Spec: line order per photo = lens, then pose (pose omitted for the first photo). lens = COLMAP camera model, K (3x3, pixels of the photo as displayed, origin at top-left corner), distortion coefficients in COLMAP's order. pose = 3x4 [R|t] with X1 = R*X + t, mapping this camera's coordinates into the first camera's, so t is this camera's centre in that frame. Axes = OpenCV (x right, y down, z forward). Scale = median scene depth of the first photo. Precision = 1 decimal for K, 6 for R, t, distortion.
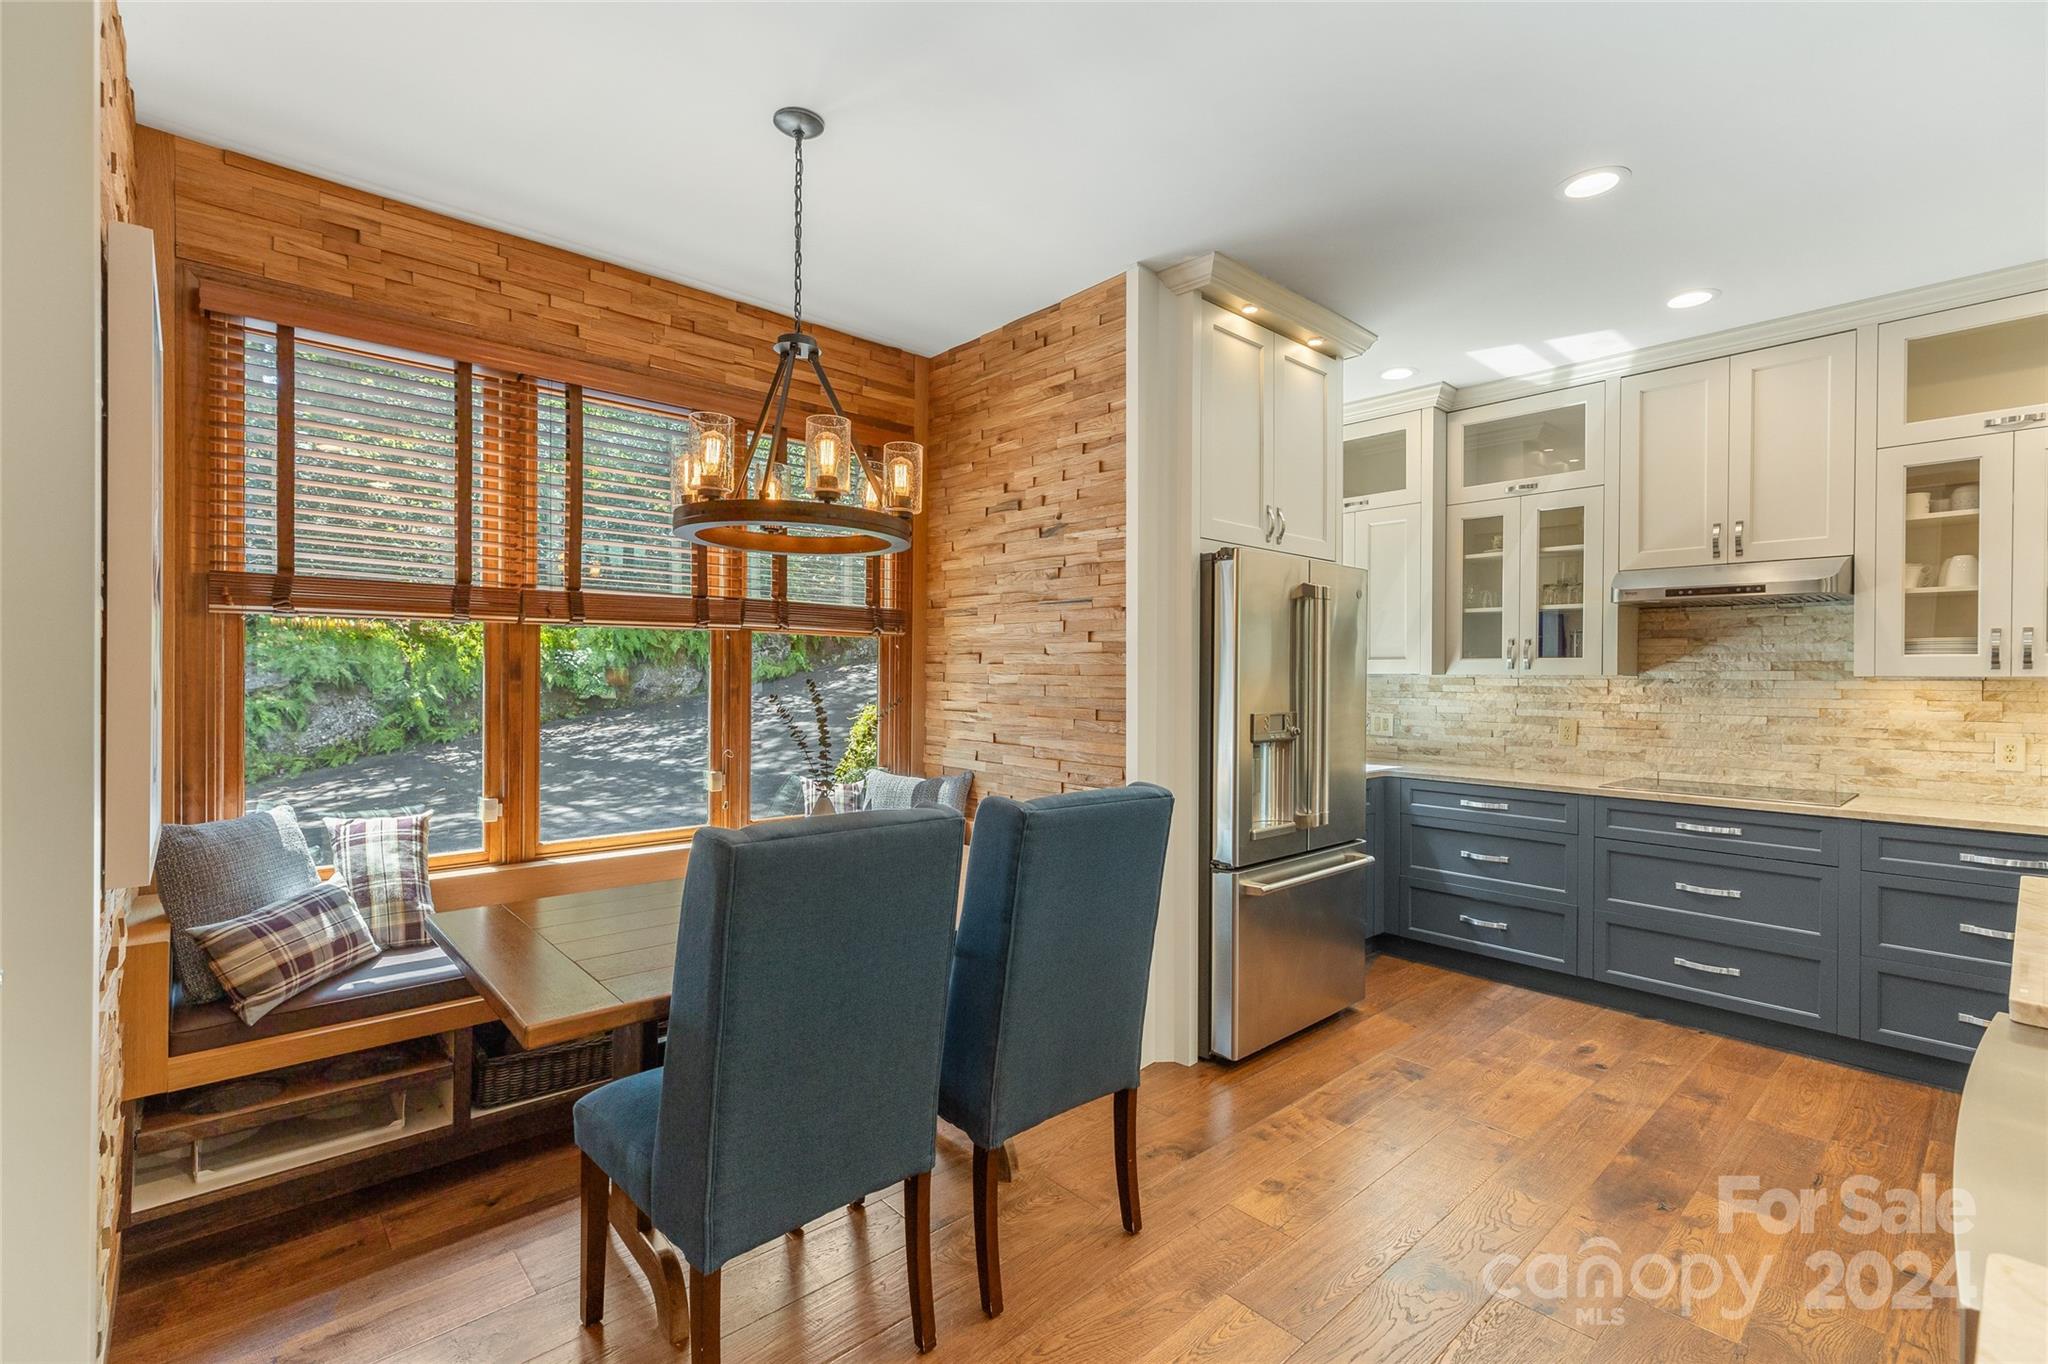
lens RADIAL K [[912.7, 0, 1033.3], [0, 912.7, 679.7], [0, 0, 1]] dist [0.005456, 0.000646]
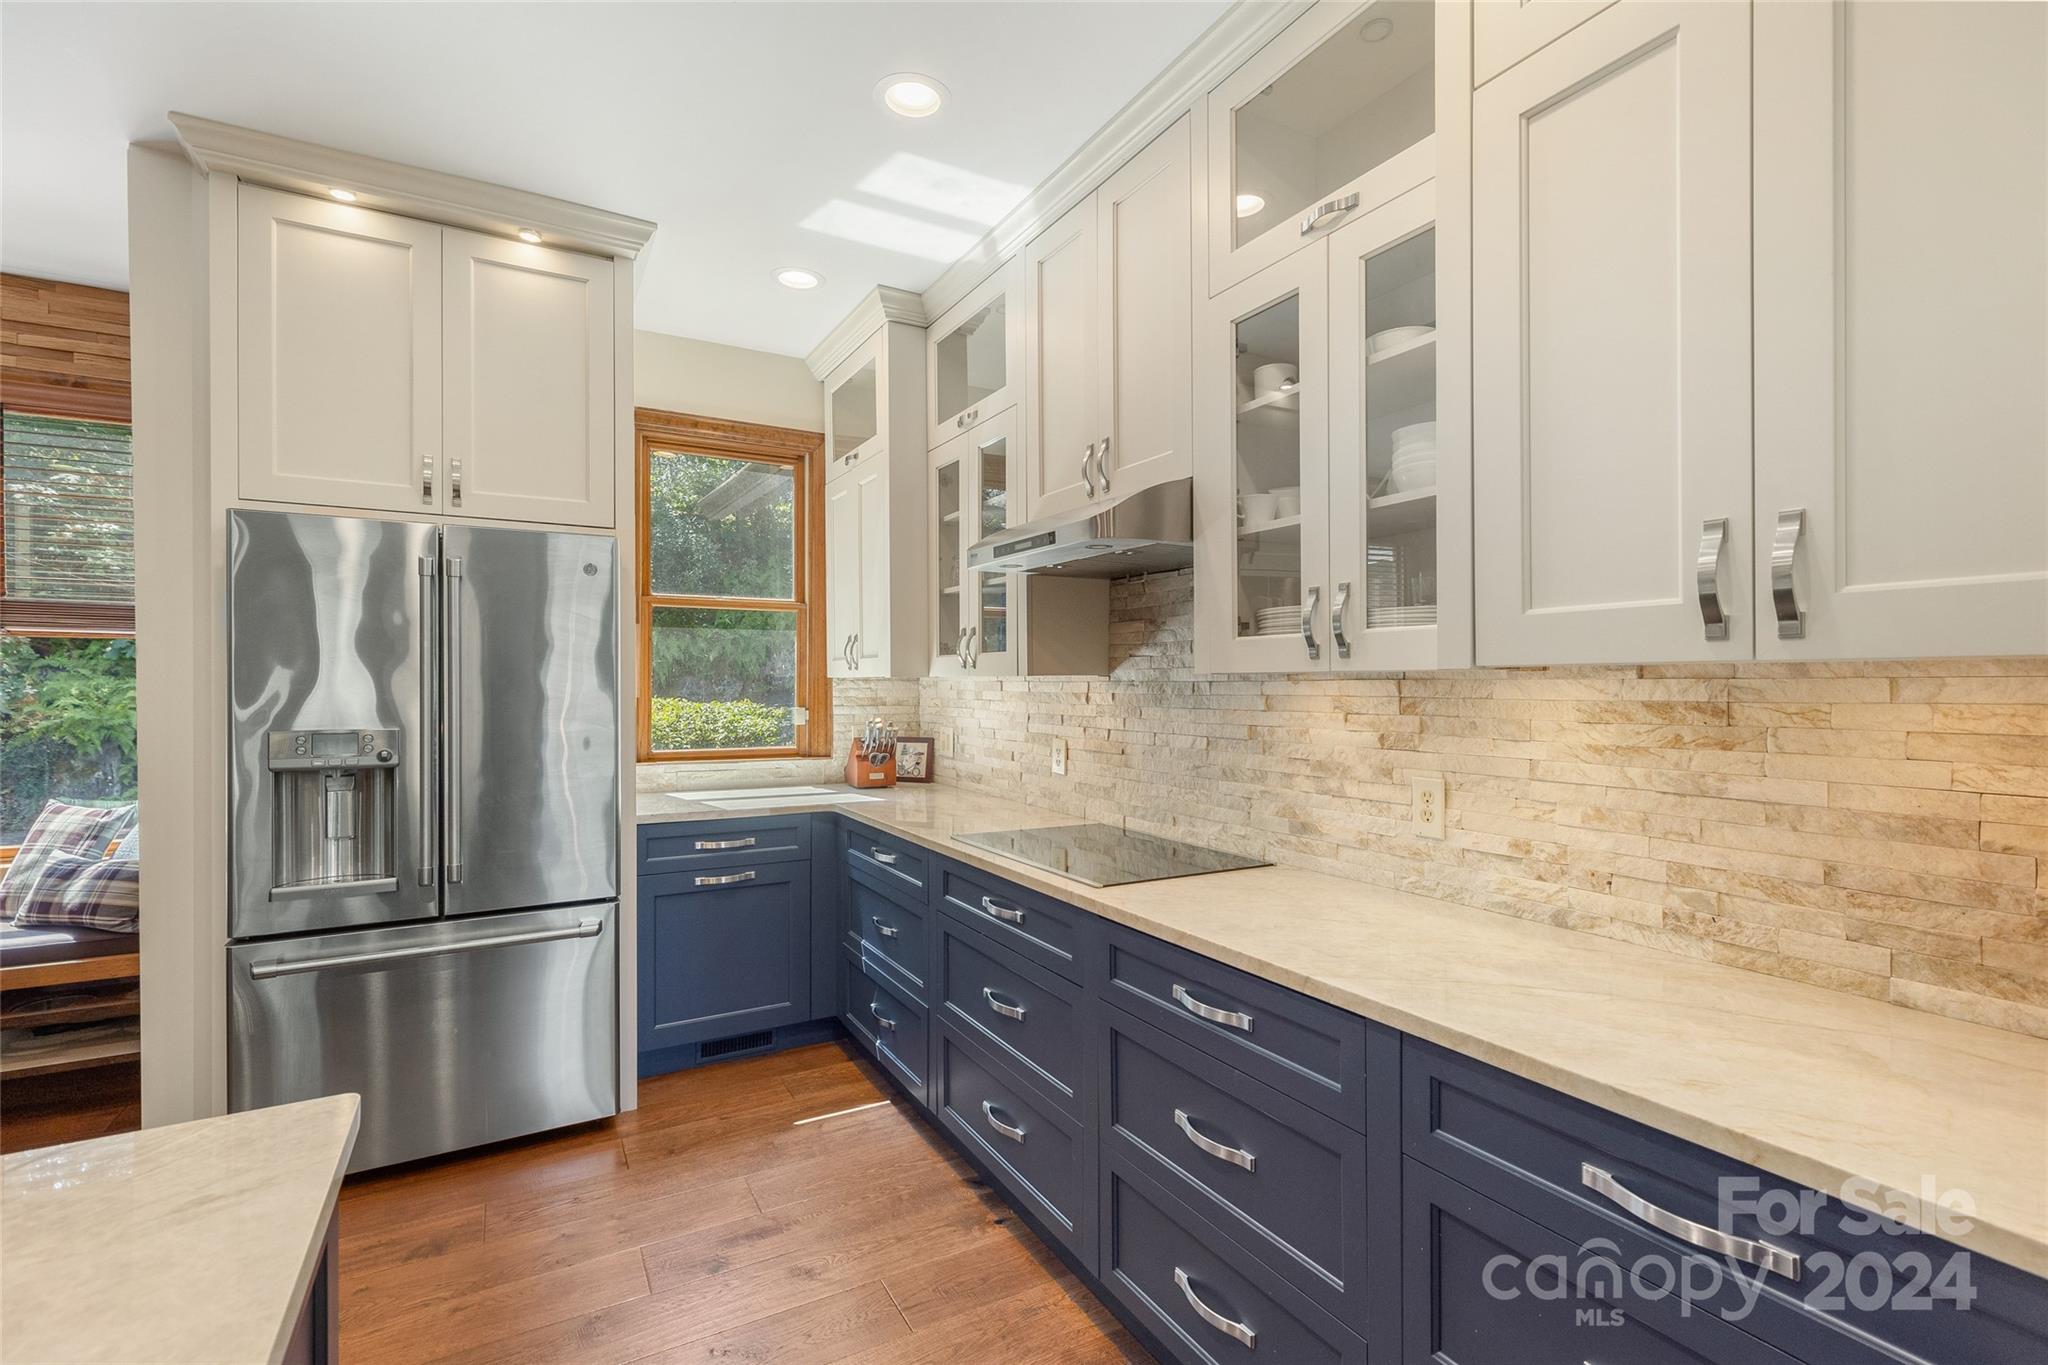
lens RADIAL K [[912.7, 0, 1013.6], [0, 912.7, 681.7], [0, 0, 1]] dist [0.005456, 0.000646]
pose [[0.974933, -0.006851, -0.222392, 0.892501], [0.005492, 0.999962, -0.006729, 0.004675], [0.222430, 0.005339, 0.974934, 0.367854]]
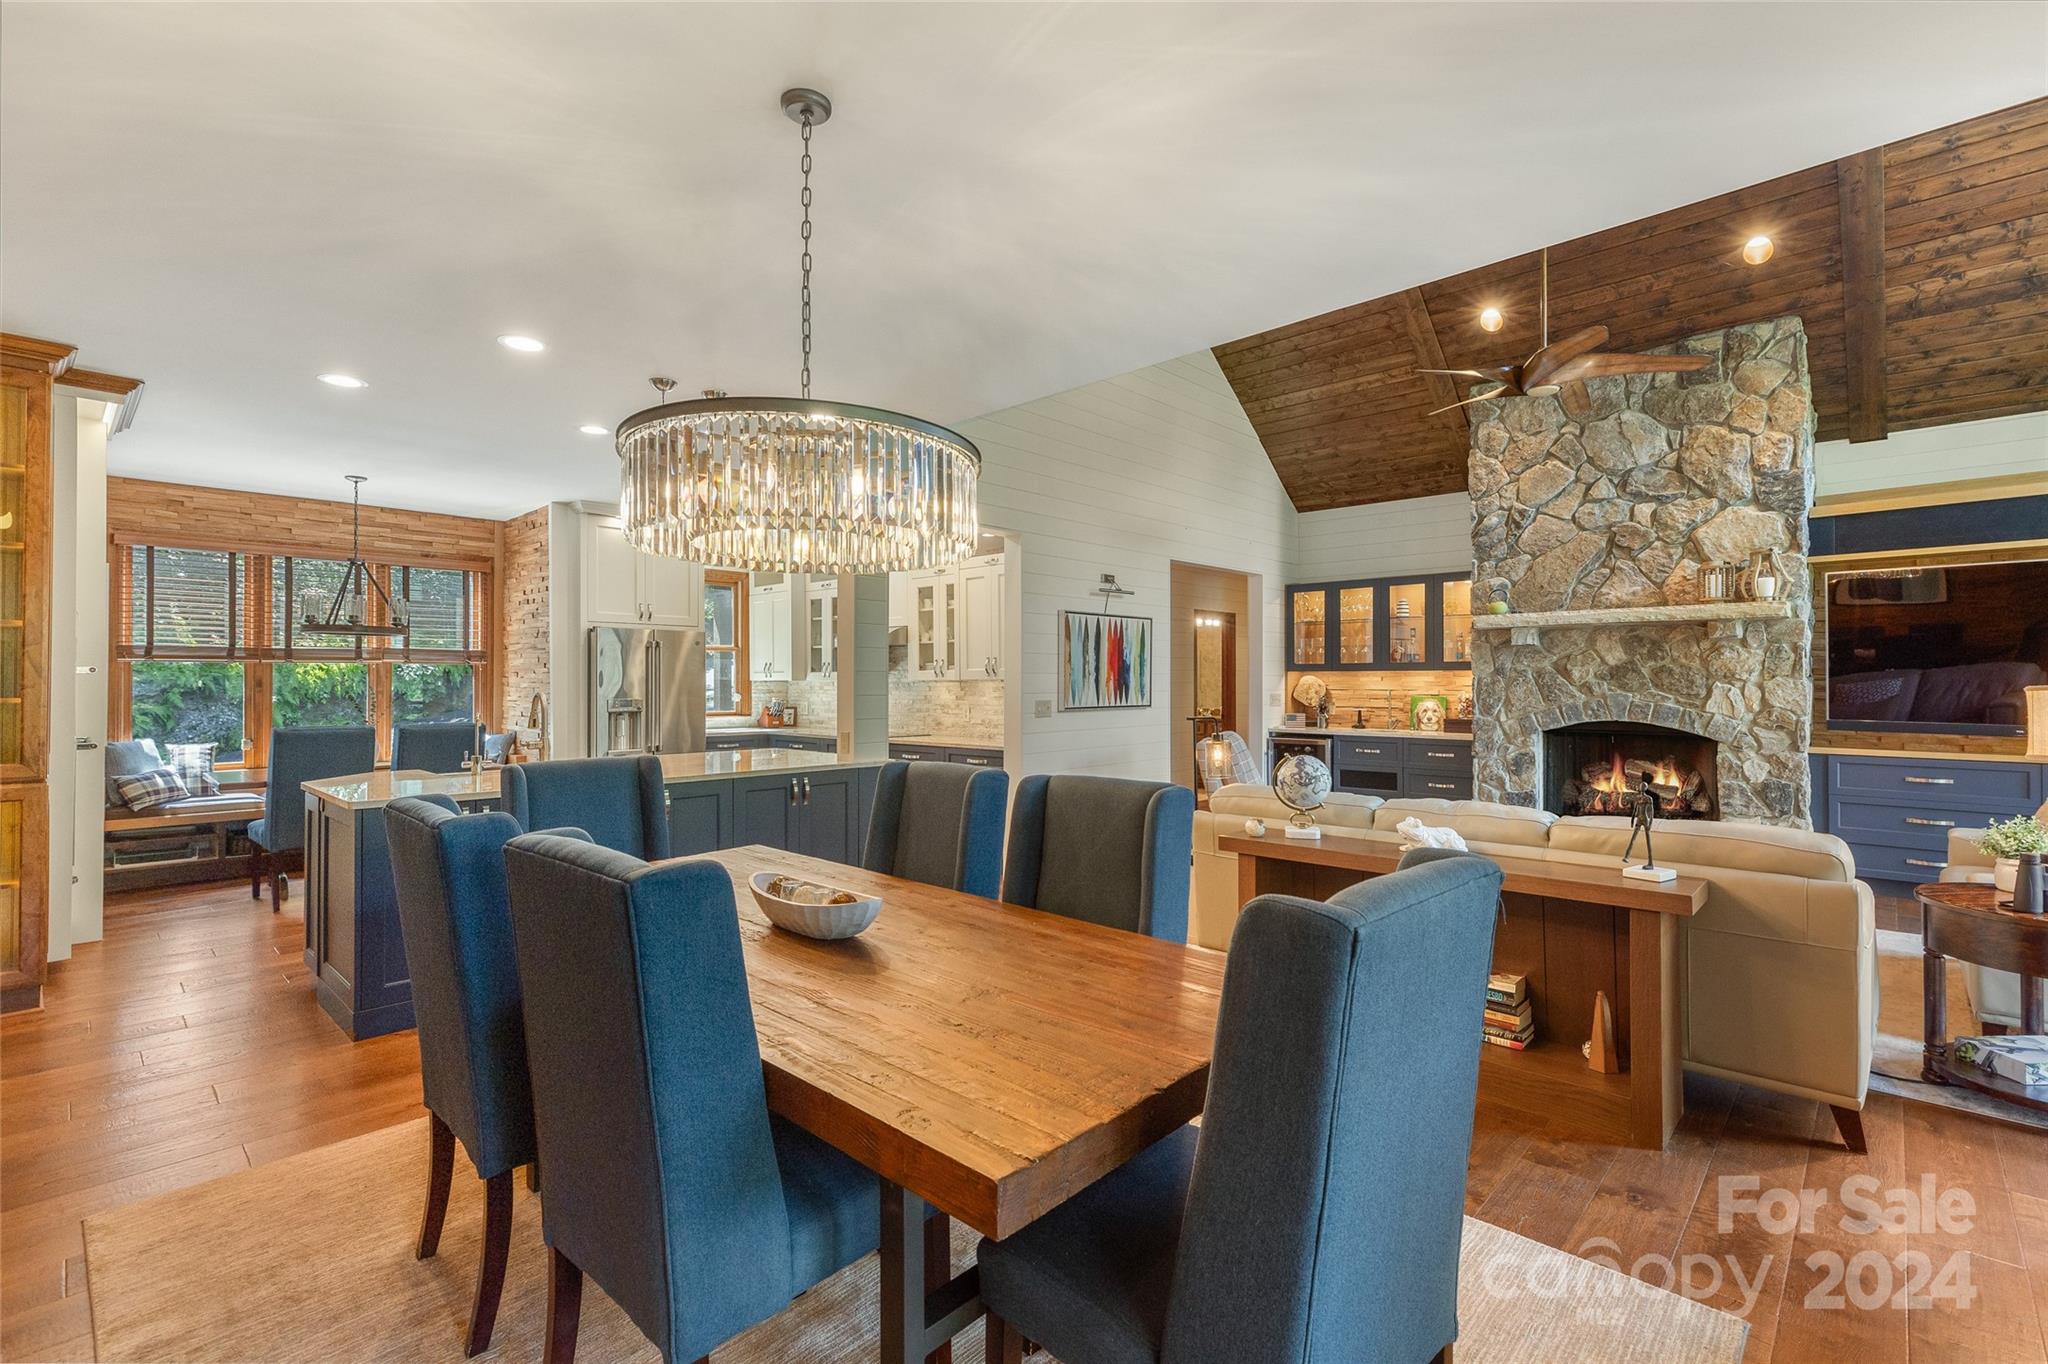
lens RADIAL K [[912.7, 0, 1024.7], [0, 912.7, 669.2], [0, 0, 1]] dist [0.005456, 0.000646]
pose [[0.997565, -0.008006, 0.069282, 1.001384], [0.009072, 0.999845, -0.015077, 0.004846], [-0.069151, 0.015669, 0.997483, -1.194857]]
